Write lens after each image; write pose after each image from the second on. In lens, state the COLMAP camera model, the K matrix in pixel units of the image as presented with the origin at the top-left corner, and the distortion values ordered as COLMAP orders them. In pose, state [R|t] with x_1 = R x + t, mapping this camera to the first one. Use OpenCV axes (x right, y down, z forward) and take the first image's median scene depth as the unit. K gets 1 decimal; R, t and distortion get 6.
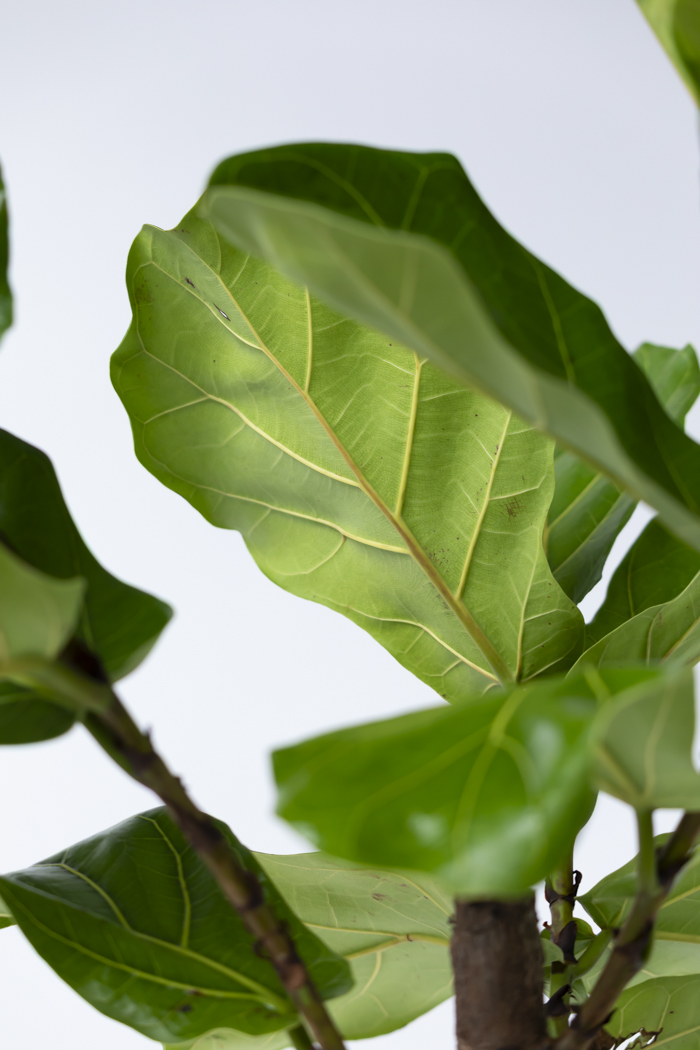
lens RADIAL K [[3660.1, 0, 350.2], [0, 3660.1, 525.1], [0, 0, 1]] dist [-0.190133, 0.000000]
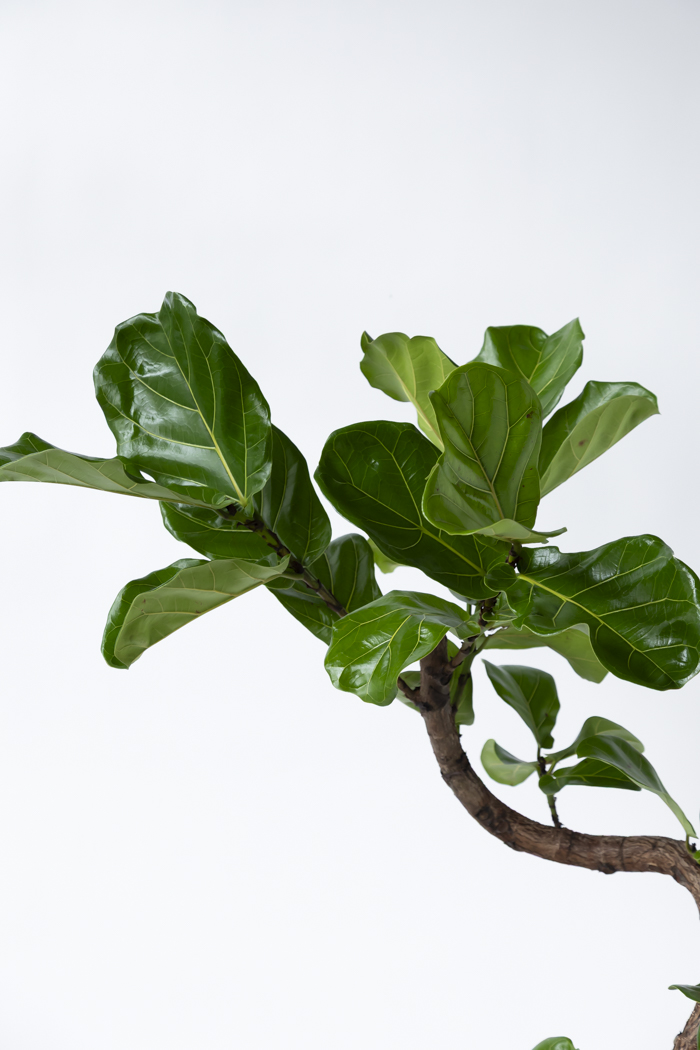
lens RADIAL K [[1939.7, 0, 351.0], [0, 1939.7, 518.7], [0, 0, 1]] dist [-0.004986, 0.000000]
pose [[0.948634, 0.137516, -0.284924, 0.419127], [0.038644, 0.843484, 0.535762, -0.837254], [0.314005, -0.519253, 0.794844, -0.316661]]
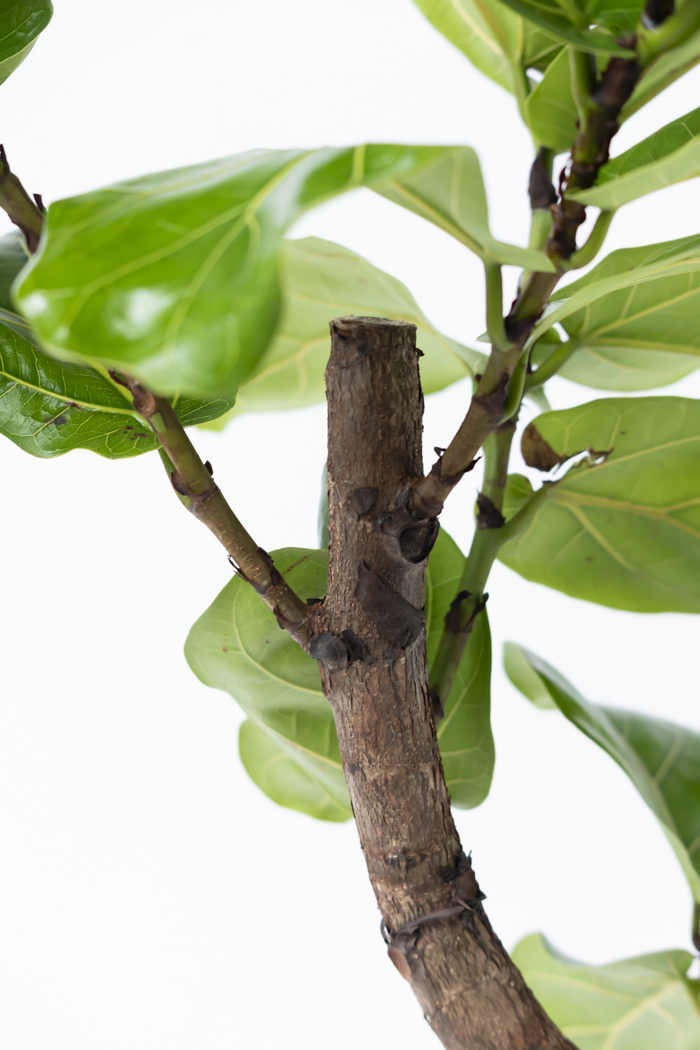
lens RADIAL K [[3660.1, 0, 349.9], [0, 3660.1, 524.0], [0, 0, 1]] dist [-0.190133, 0.000000]
pose [[0.968301, 0.084208, -0.235166, 0.248054], [-0.018074, 0.962614, 0.270274, -0.102458], [0.249133, -0.257456, 0.933621, 0.077470]]
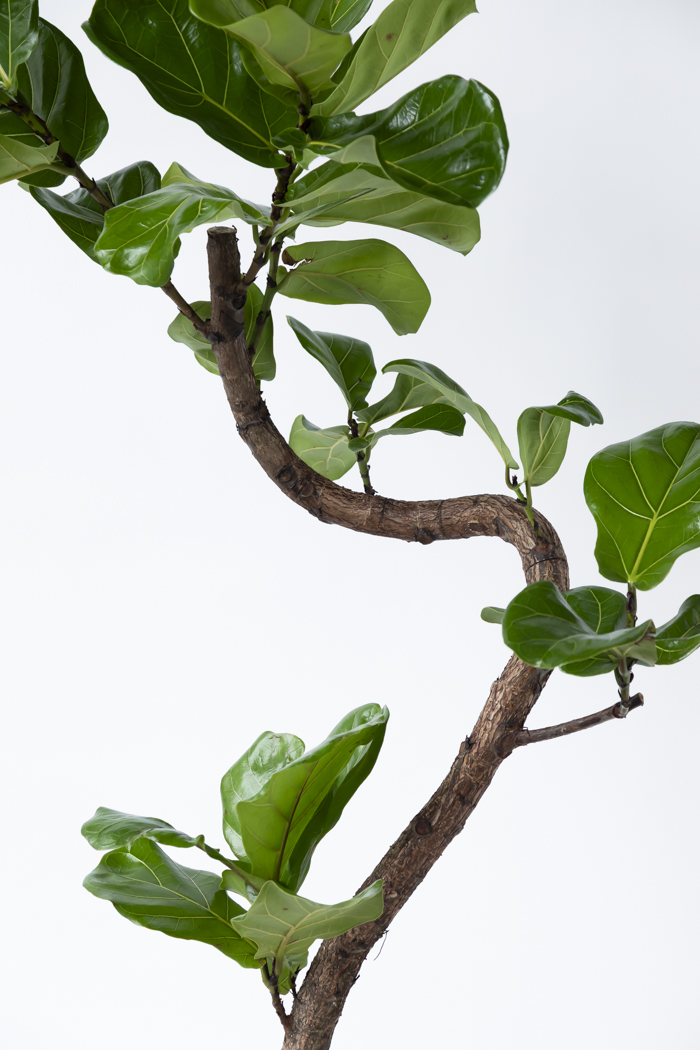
lens RADIAL K [[2305.5, 0, 357.7], [0, 2305.5, 525.5], [0, 0, 1]] dist [-0.010533, 0.000000]
pose [[0.962351, 0.124062, -0.241845, 0.570451], [0.011556, 0.870281, 0.492419, -0.551121], [0.271563, -0.476675, 0.836083, -0.559238]]
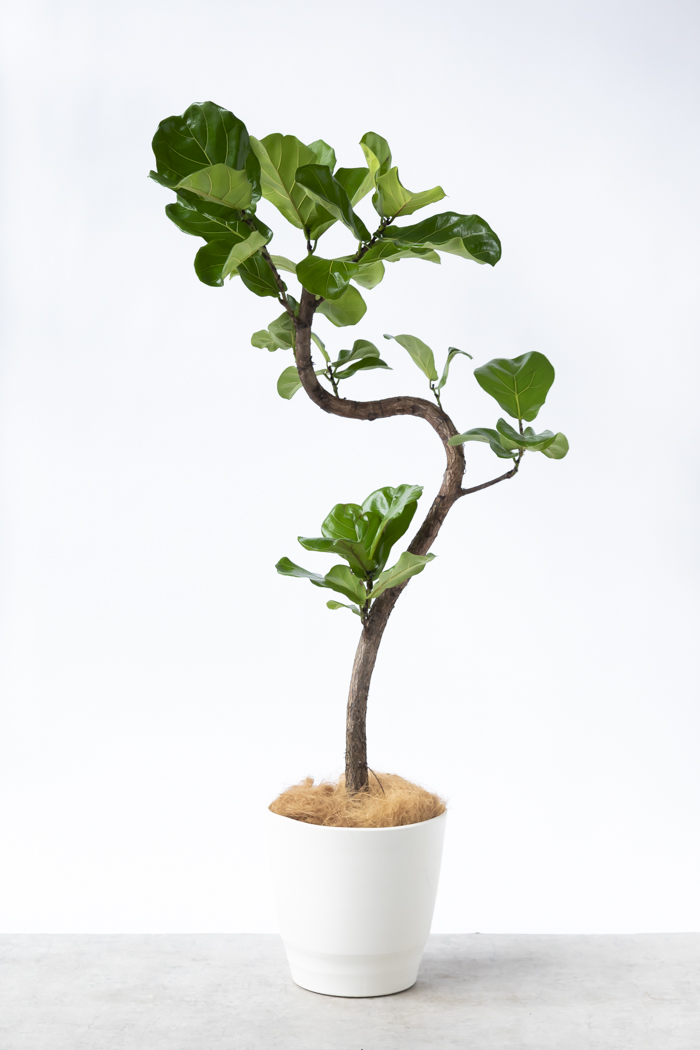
lens RADIAL K [[2218.5, 0, 347.1], [0, 2218.5, 525.4], [0, 0, 1]] dist [-0.022205, 0.000000]
pose [[0.940649, 0.061352, 0.333790, -1.085261], [-0.198959, 0.896479, 0.395906, -0.978486], [-0.274946, -0.438819, 0.855478, -2.334429]]
